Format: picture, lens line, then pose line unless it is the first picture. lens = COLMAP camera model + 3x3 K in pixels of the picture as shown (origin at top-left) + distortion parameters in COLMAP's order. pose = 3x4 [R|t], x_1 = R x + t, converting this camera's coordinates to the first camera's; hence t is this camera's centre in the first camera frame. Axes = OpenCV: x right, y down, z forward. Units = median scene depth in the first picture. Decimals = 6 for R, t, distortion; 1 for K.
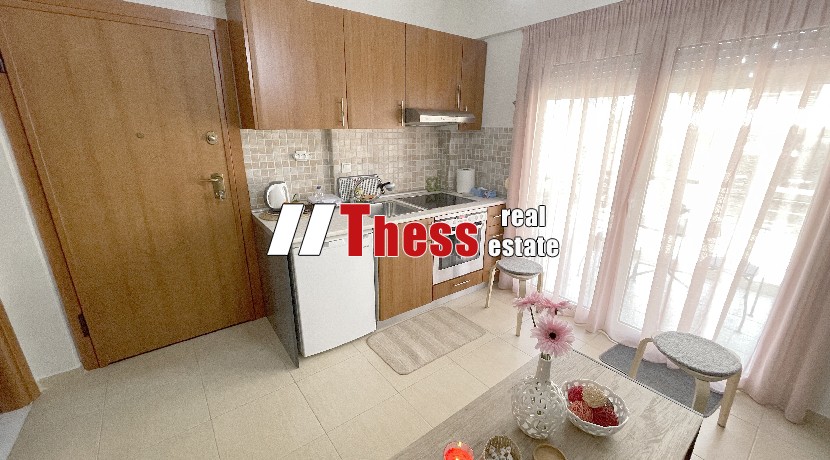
lens RADIAL K [[332.8, 0, 414.4], [0, 332.8, 230.9], [0, 0, 1]] dist [-0.002537, -0.000259]
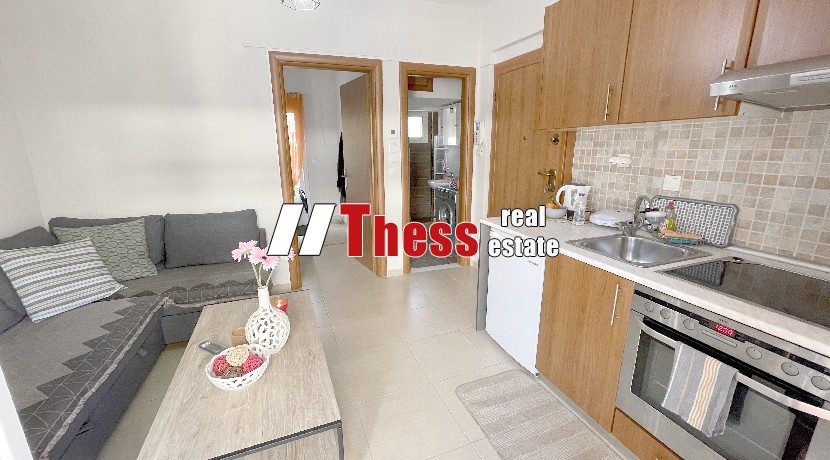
lens RADIAL K [[332.8, 0, 413.9], [0, 332.8, 226.1], [0, 0, 1]] dist [-0.002537, -0.000259]
pose [[-0.293159, 0.199843, -0.934944, 0.583990], [-0.299200, 0.909612, 0.288245, -0.154921], [0.908040, 0.364237, -0.206868, 0.734188]]
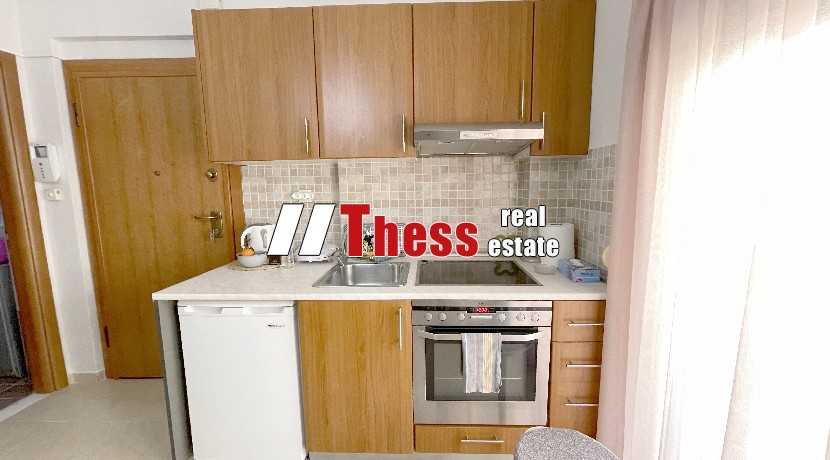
lens RADIAL K [[332.8, 0, 415.7], [0, 332.8, 227.6], [0, 0, 1]] dist [-0.002537, -0.000259]
pose [[0.773672, 0.053749, -0.631302, 0.391269], [-0.165275, 0.979018, -0.119194, -0.090699], [0.611650, 0.196556, 0.766322, 0.528557]]
